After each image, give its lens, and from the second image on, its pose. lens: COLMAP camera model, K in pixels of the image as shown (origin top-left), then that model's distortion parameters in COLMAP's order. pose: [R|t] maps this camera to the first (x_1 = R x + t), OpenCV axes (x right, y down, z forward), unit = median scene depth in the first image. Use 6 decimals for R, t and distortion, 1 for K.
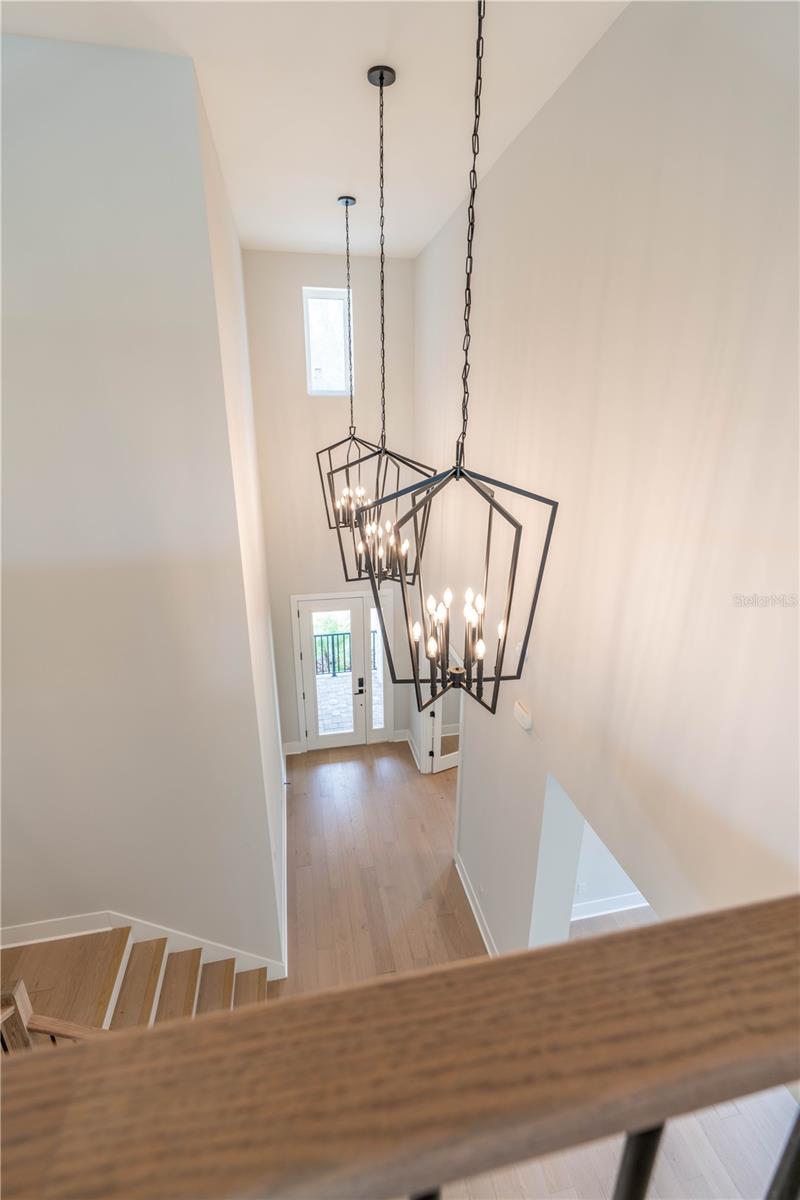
lens RADIAL K [[528.4, 0, 399.1], [0, 528.4, 598.0], [0, 0, 1]] dist [-0.008950, 0.000147]
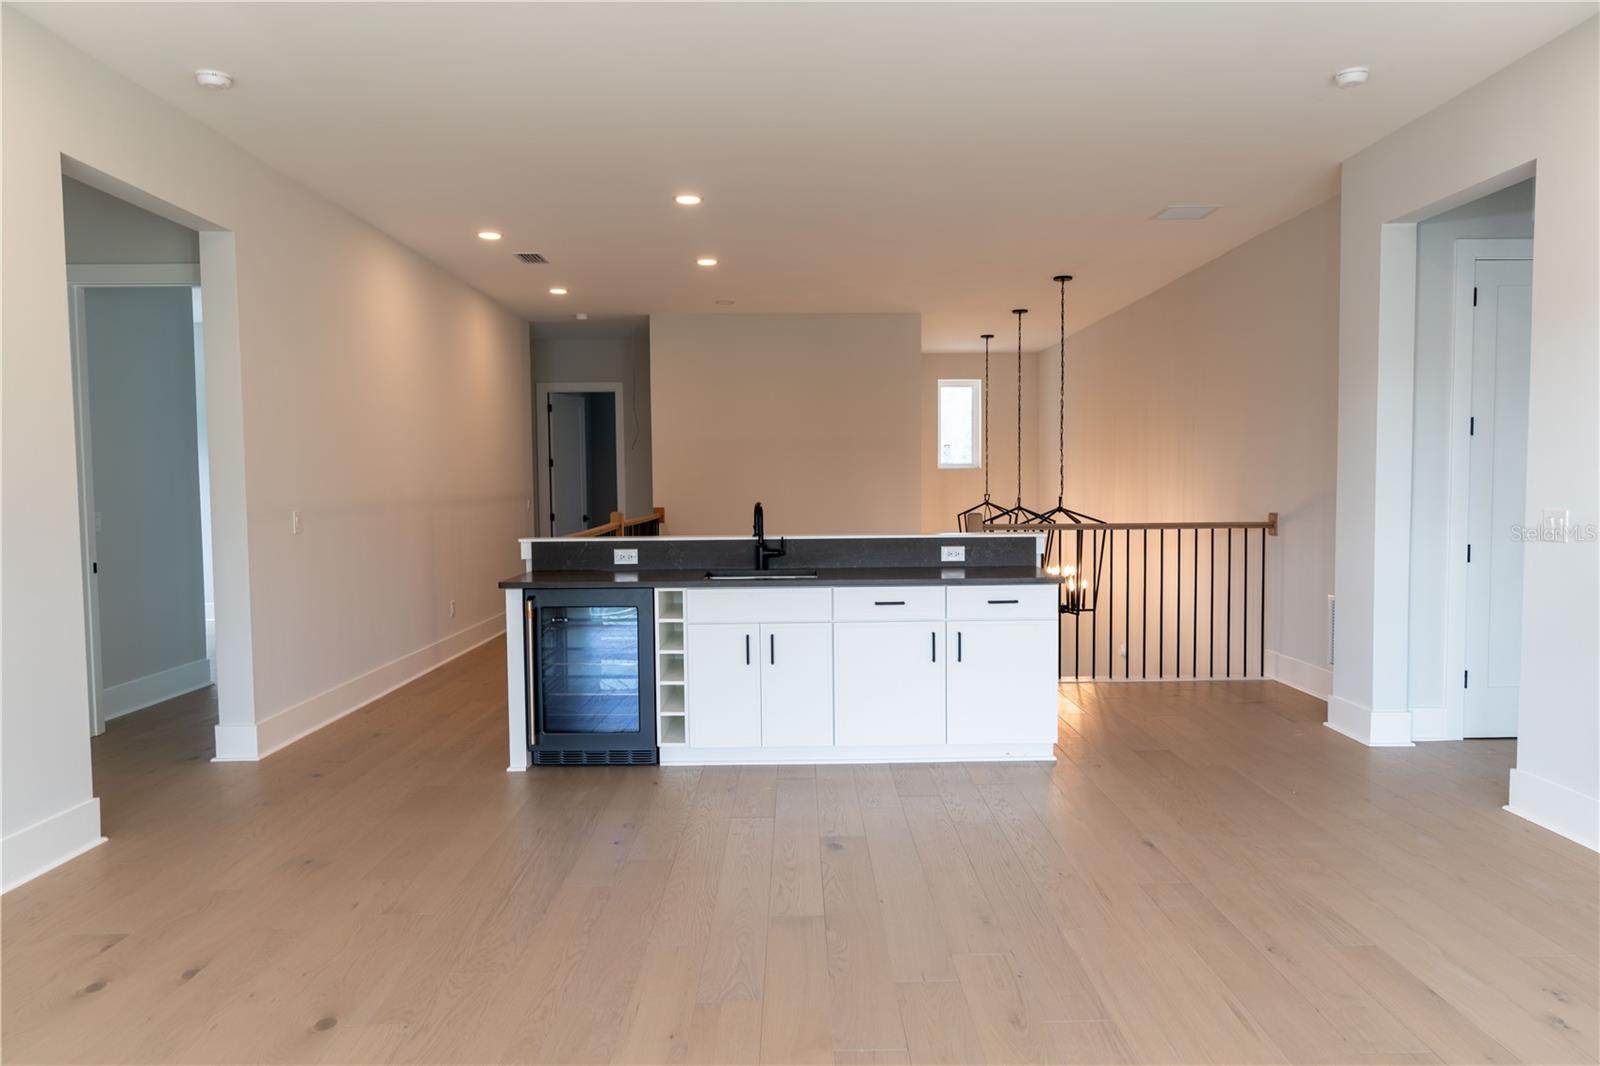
lens RADIAL K [[1047.7, 0, 801.0], [0, 1047.7, 536.8], [0, 0, 1]] dist [-0.003350, -0.000140]
pose [[0.981988, 0.002757, -0.188924, -0.091430], [-0.055347, 0.960230, -0.273669, 0.810965], [0.180657, 0.279196, 0.943087, -2.373340]]
